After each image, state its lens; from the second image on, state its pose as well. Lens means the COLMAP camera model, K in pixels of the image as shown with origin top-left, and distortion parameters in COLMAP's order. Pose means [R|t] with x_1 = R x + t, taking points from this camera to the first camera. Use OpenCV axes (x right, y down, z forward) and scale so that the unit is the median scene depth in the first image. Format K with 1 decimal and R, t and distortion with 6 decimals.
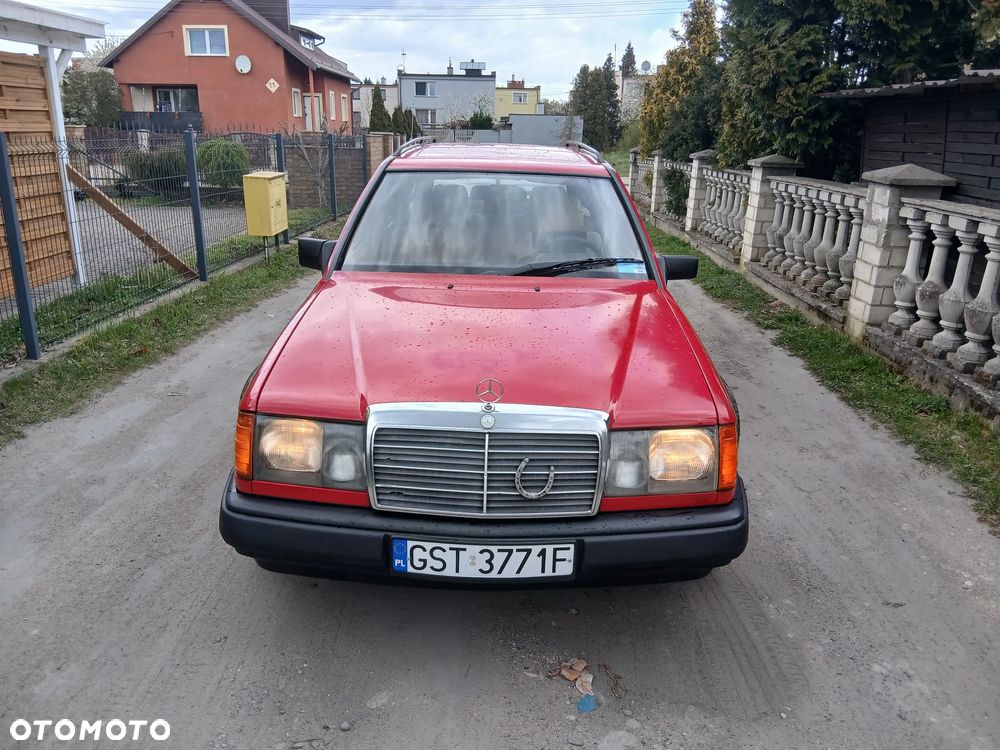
lens RADIAL K [[771.5, 0, 501.5], [0, 771.5, 371.9], [0, 0, 1]] dist [0.078522, -0.138907]
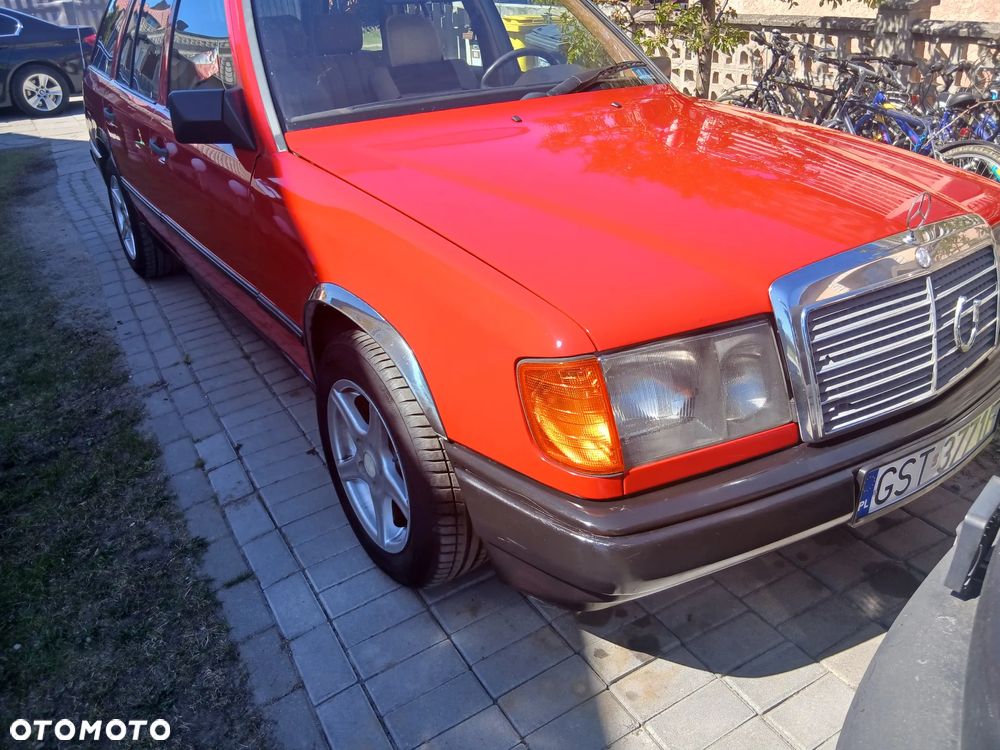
lens RADIAL K [[771.5, 0, 501.5], [0, 771.5, 371.9], [0, 0, 1]] dist [0.078522, -0.138907]
pose [[0.817315, -0.303725, 0.489640, -0.272694], [0.232860, 0.951413, 0.201471, -0.025734], [-0.527042, -0.050648, 0.848329, 0.249052]]
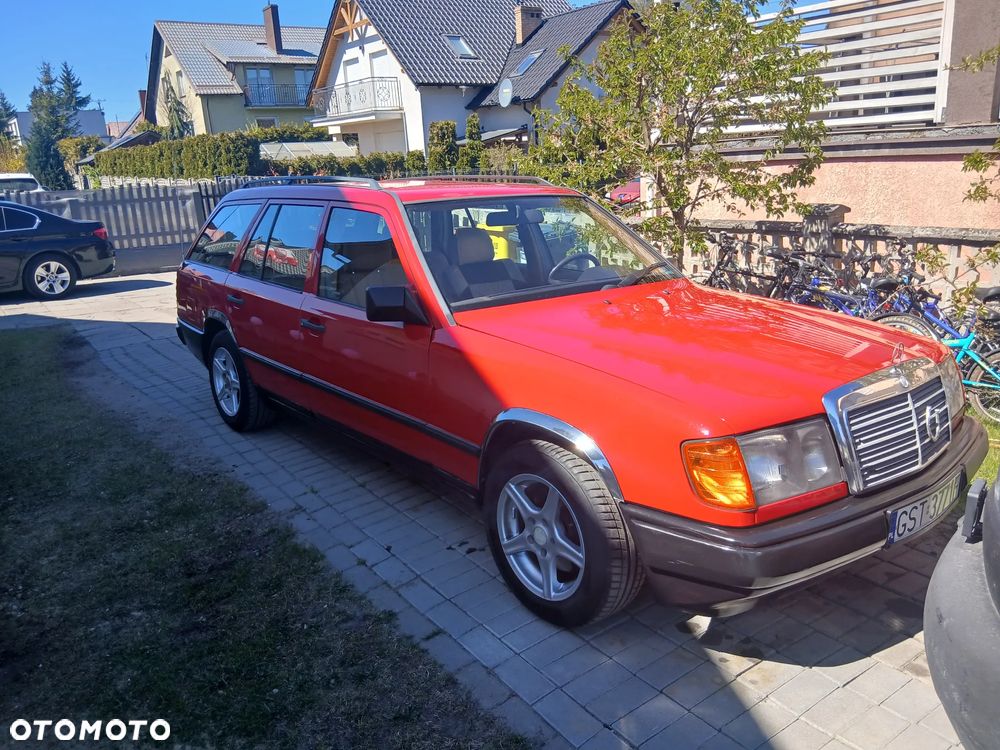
lens RADIAL K [[763.9, 0, 498.5], [0, 763.9, 371.2], [0, 0, 1]] dist [0.107828, -0.196513]
pose [[0.766417, -0.201335, 0.609974, -0.452992], [0.247242, 0.968911, 0.009157, -0.041498], [-0.592854, 0.143793, 0.792368, 0.190116]]
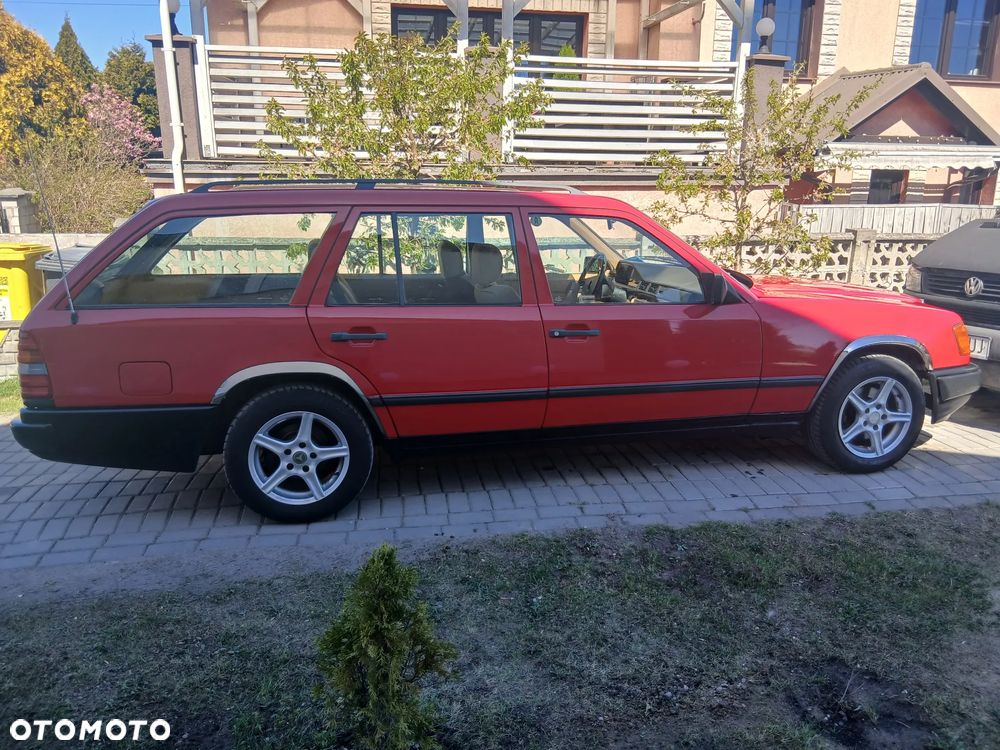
lens RADIAL K [[771.5, 0, 501.5], [0, 771.5, 371.9], [0, 0, 1]] dist [0.078522, -0.138907]
pose [[-0.227137, -0.249849, 0.941267, -0.767933], [0.299624, 0.901719, 0.311653, -0.305490], [-0.926625, 0.352814, -0.129953, 0.965916]]
